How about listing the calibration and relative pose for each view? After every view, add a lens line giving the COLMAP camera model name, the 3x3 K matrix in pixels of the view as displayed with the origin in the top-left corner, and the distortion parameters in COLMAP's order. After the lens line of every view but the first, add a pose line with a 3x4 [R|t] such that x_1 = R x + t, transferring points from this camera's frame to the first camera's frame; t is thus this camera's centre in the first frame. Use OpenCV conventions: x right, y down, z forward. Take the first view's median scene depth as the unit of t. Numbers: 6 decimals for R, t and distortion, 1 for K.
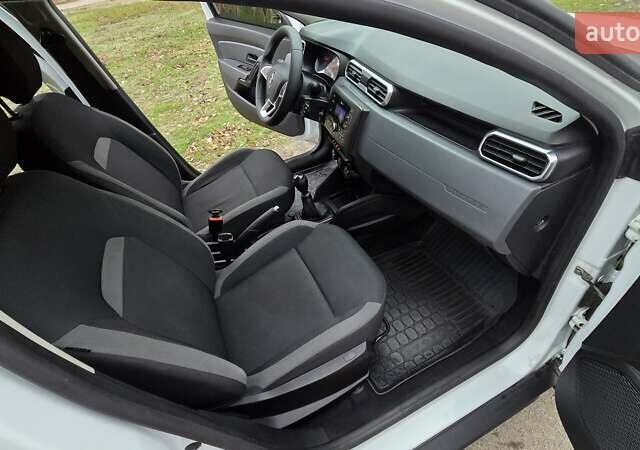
lens RADIAL K [[332.1, 0, 308.4], [0, 332.1, 222.7], [0, 0, 1]] dist [0.002879, -0.000127]
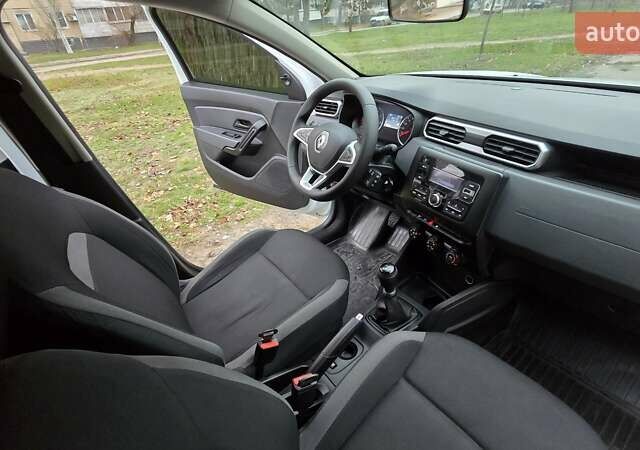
lens RADIAL K [[332.1, 0, 308.4], [0, 332.1, 222.7], [0, 0, 1]] dist [0.002879, -0.000127]
pose [[0.976652, -0.063057, 0.205365, -0.200422], [0.101262, 0.978217, -0.181210, -0.073823], [-0.189465, 0.197775, 0.961763, 0.196536]]
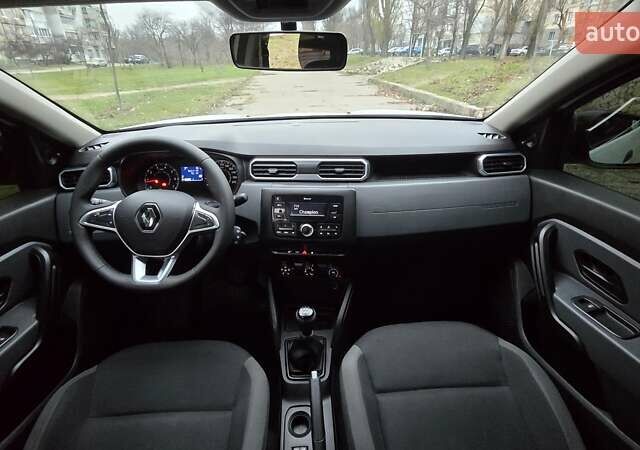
lens RADIAL K [[332.1, 0, 308.4], [0, 332.1, 222.7], [0, 0, 1]] dist [0.002879, -0.000127]
pose [[0.362276, -0.318200, 0.876074, -0.338158], [0.596318, 0.801512, 0.044528, -0.187776], [-0.716353, 0.506287, 0.480117, 0.345734]]
